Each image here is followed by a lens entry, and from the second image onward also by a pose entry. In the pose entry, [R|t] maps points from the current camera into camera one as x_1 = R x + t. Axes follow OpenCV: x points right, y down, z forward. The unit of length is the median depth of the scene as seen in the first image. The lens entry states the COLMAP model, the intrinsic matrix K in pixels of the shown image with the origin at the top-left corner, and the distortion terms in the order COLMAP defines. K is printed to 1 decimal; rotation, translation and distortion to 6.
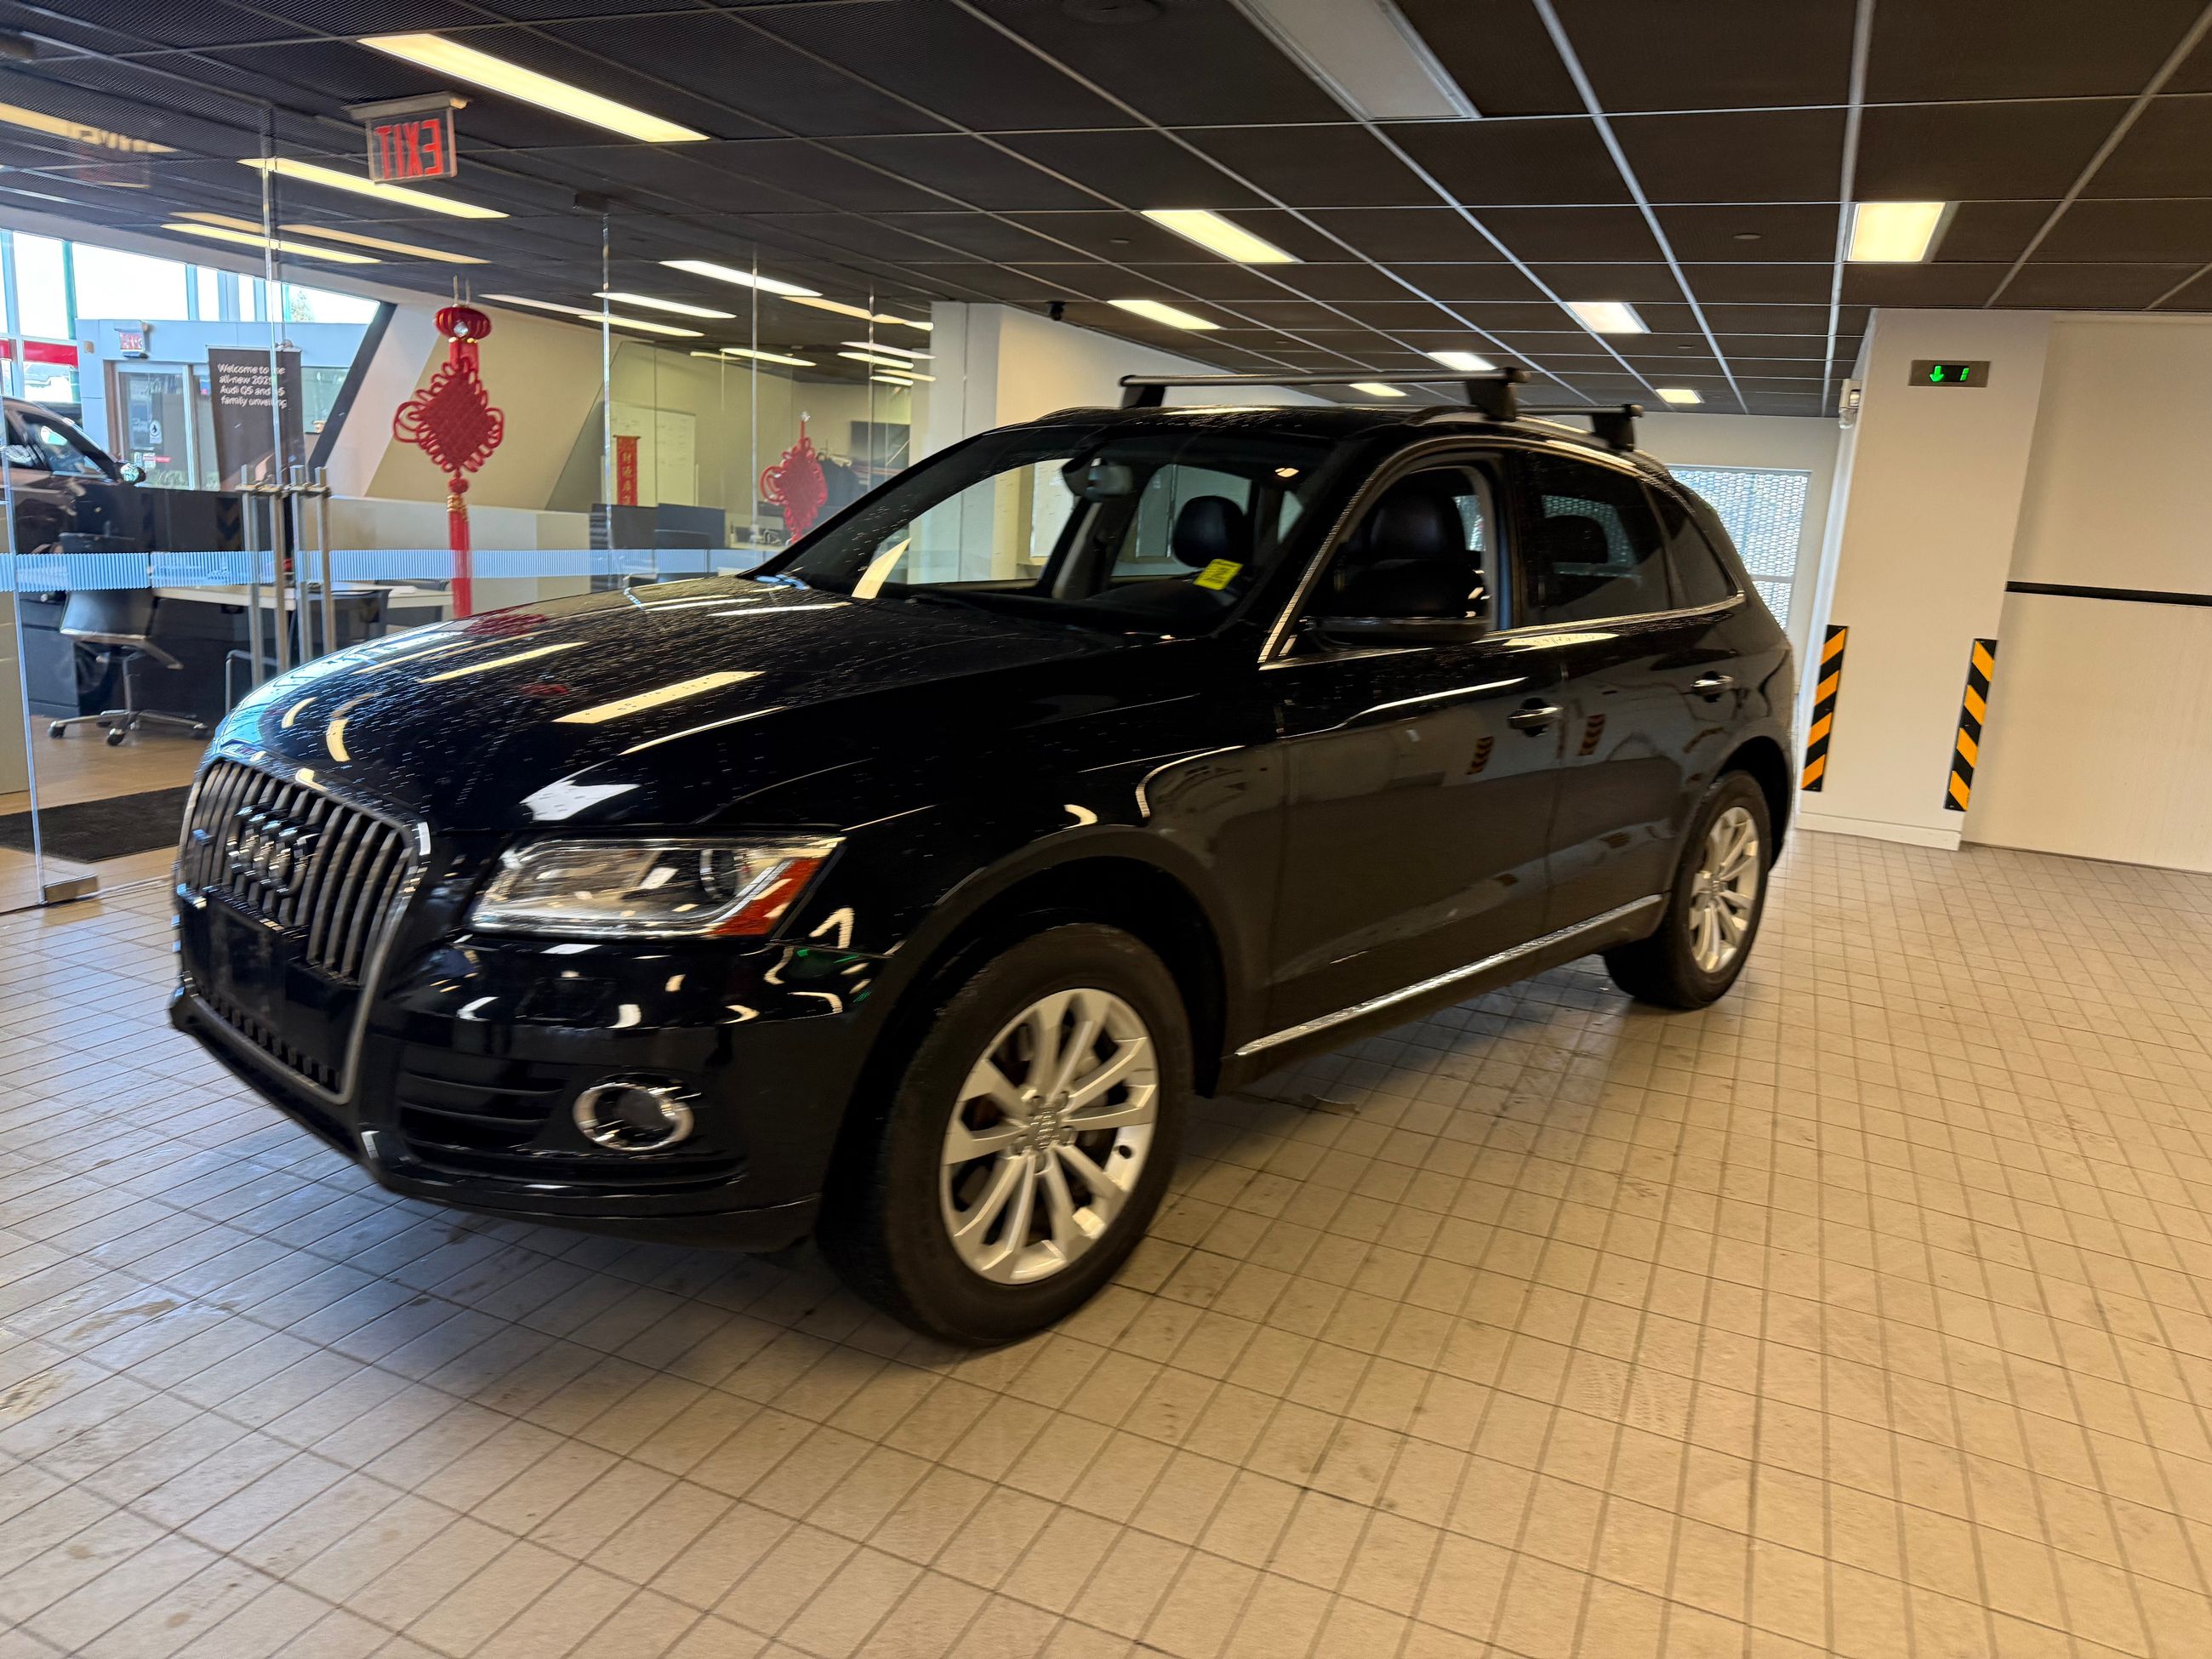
lens RADIAL K [[1549.0, 0, 1113.4], [0, 1549.0, 839.4], [0, 0, 1]] dist [0.018450, -0.036648]
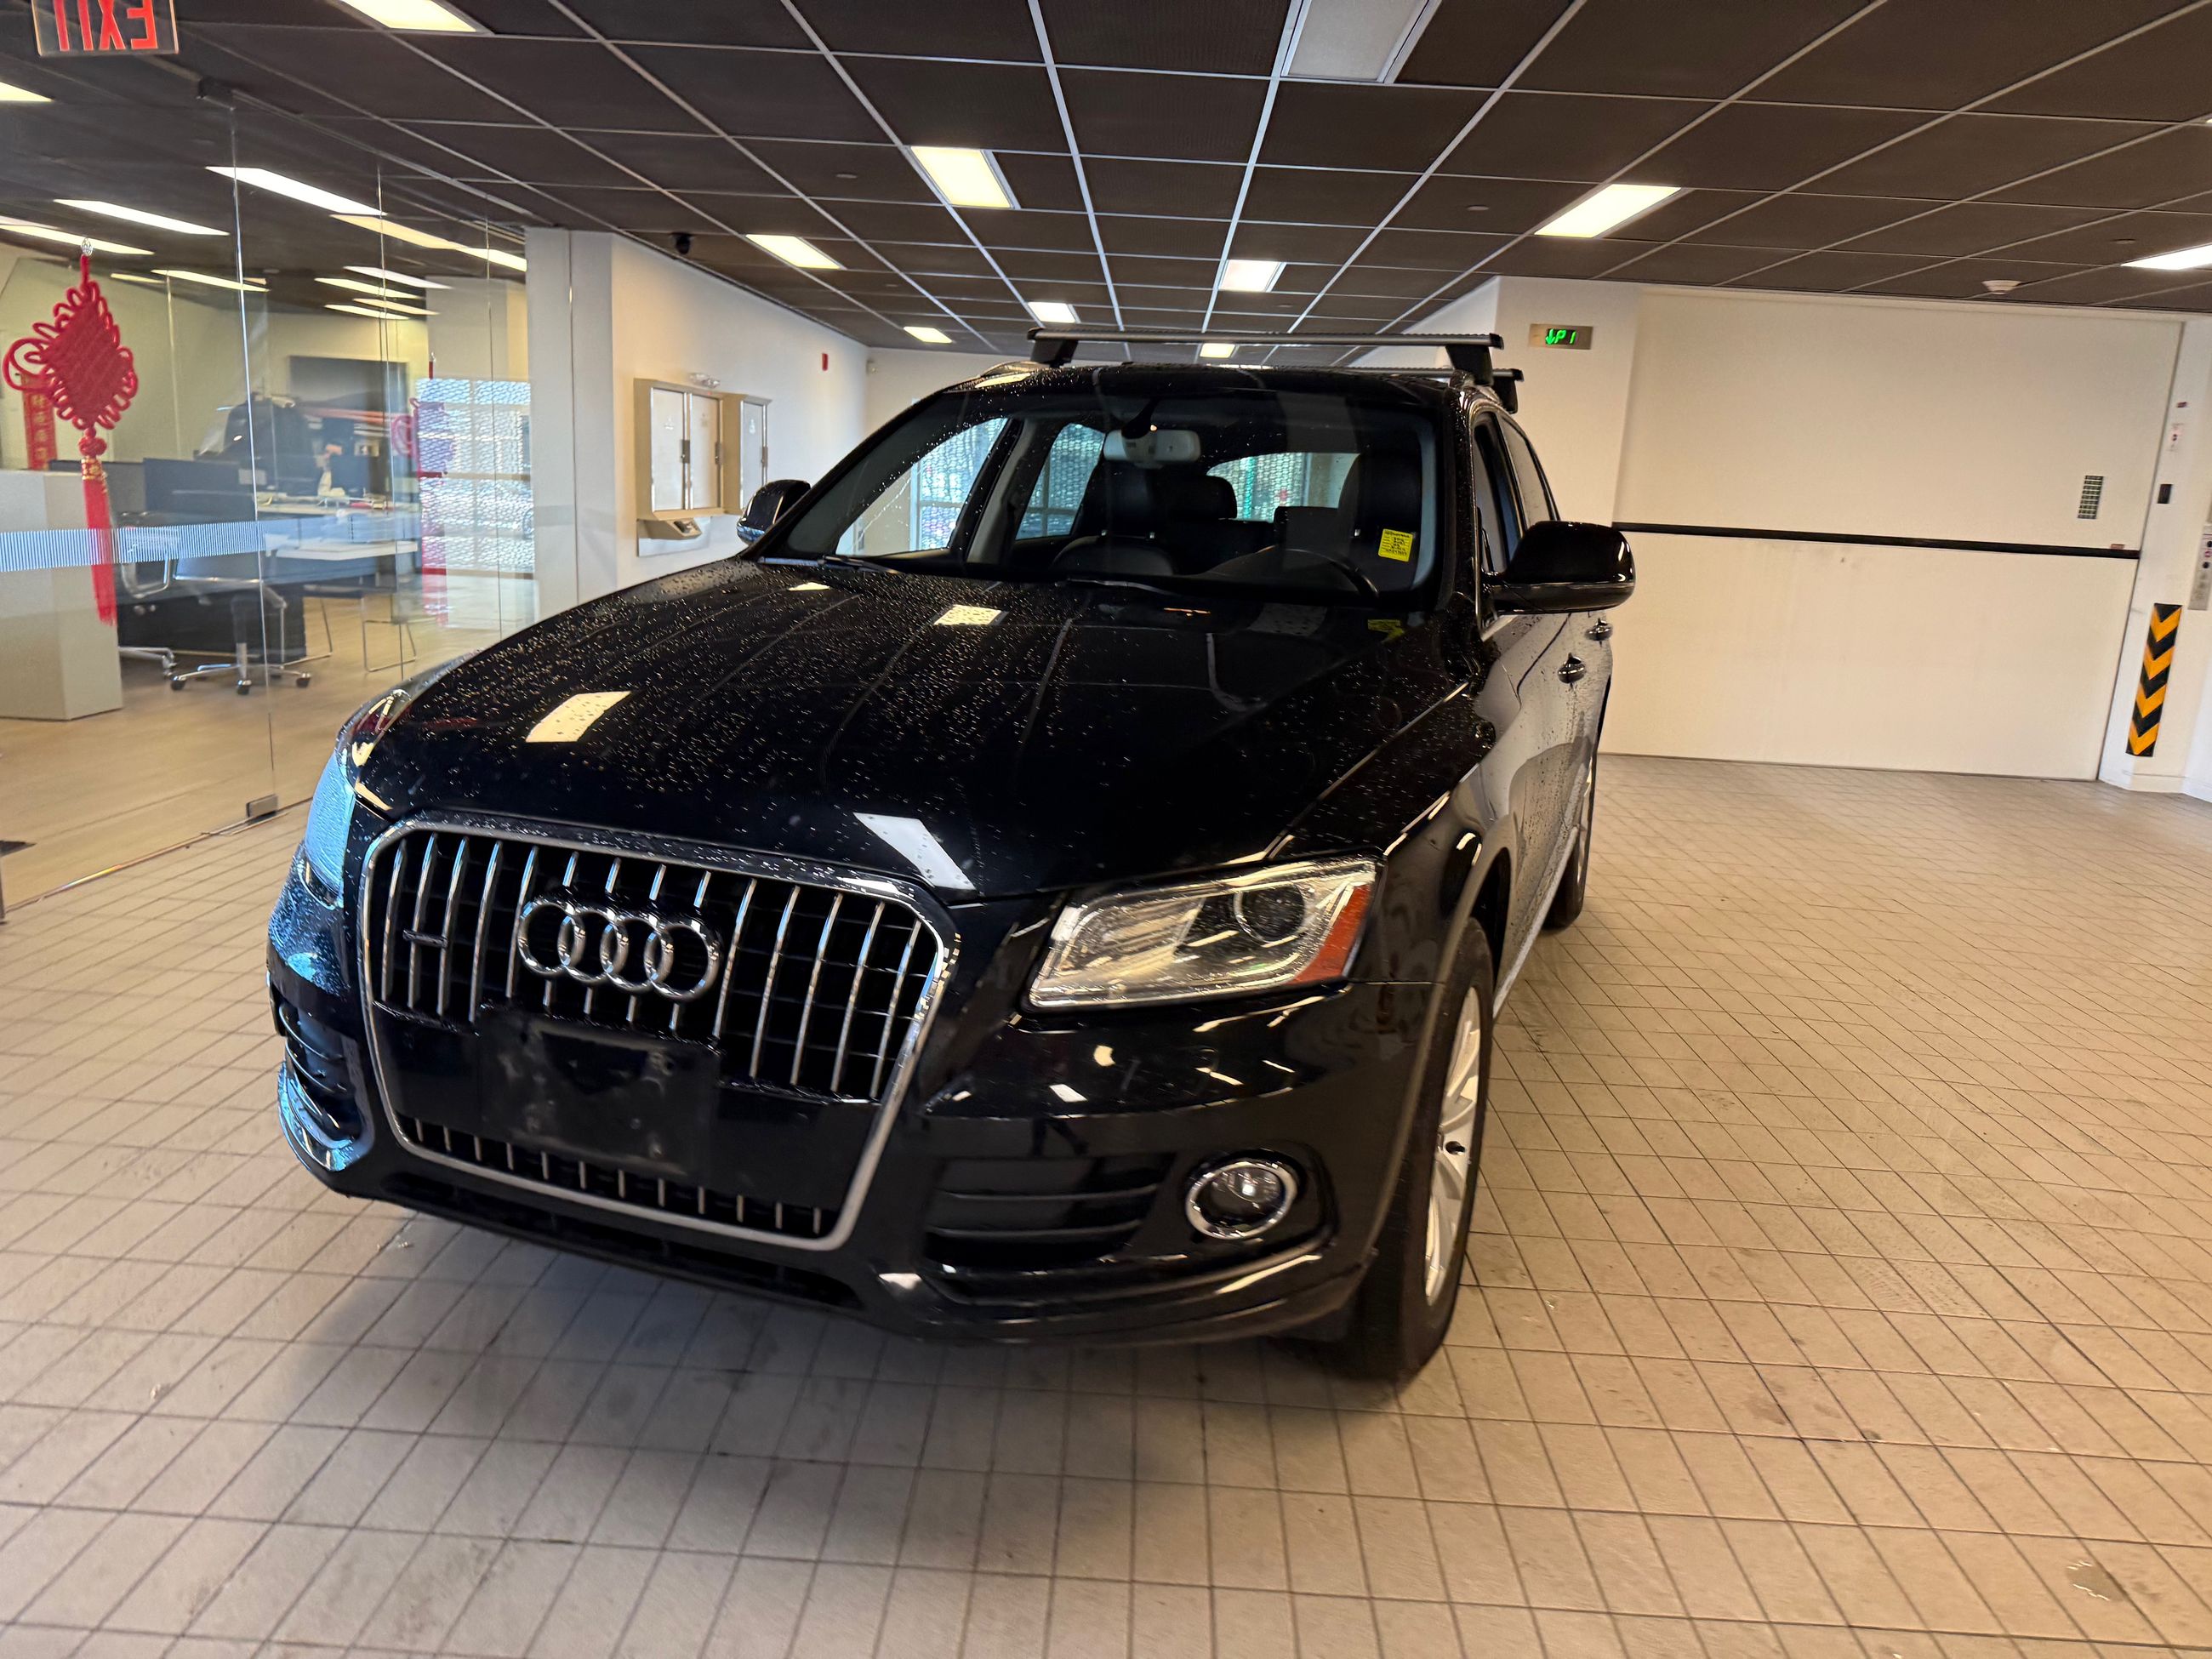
lens RADIAL K [[1552.3, 0, 1106.0], [0, 1552.3, 829.5], [0, 0, 1]] dist [-0.000951, -0.007902]
pose [[0.928810, -0.093476, 0.358572, -0.411643], [0.082931, 0.995552, 0.044715, -0.045539], [-0.361157, -0.011795, 0.932430, 0.135208]]
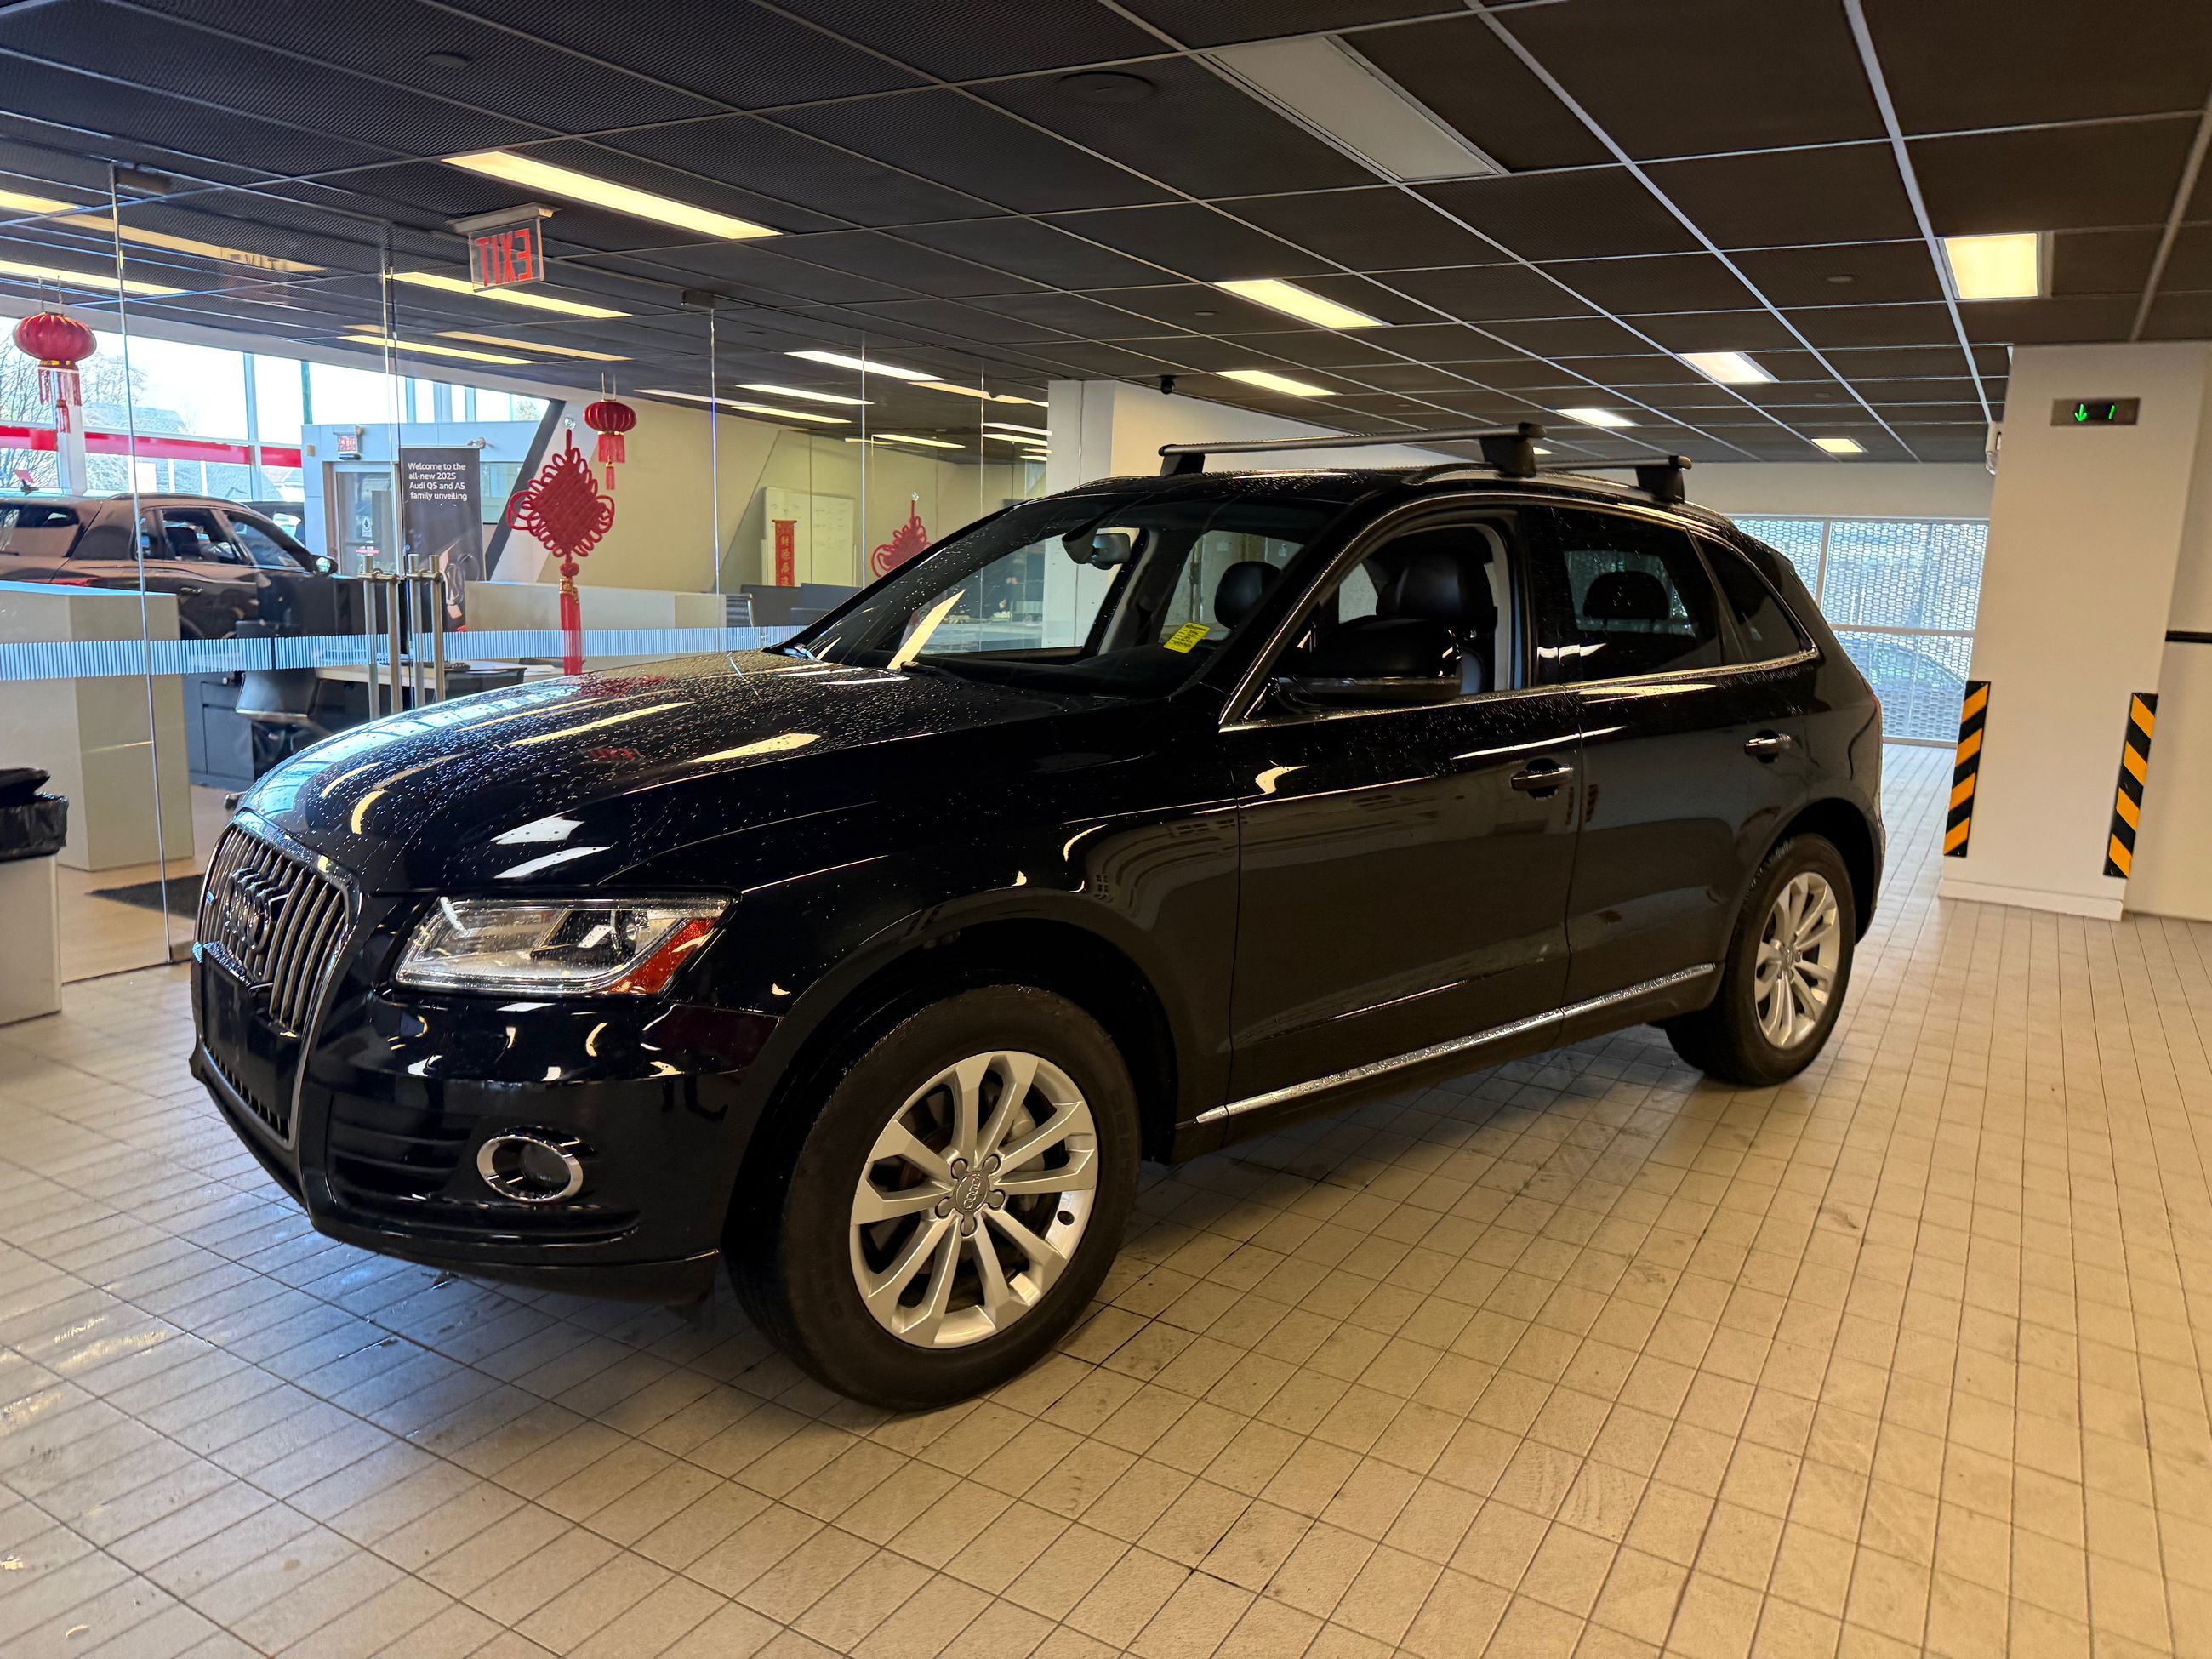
lens RADIAL K [[1551.6, 0, 1107.0], [0, 1551.6, 851.4], [0, 0, 1]] dist [0.003111, -0.011918]
pose [[0.992202, -0.001606, -0.124633, 0.123644], [-0.002904, 0.999348, -0.035993, 0.002035], [0.124609, 0.036074, 0.991550, 0.007981]]
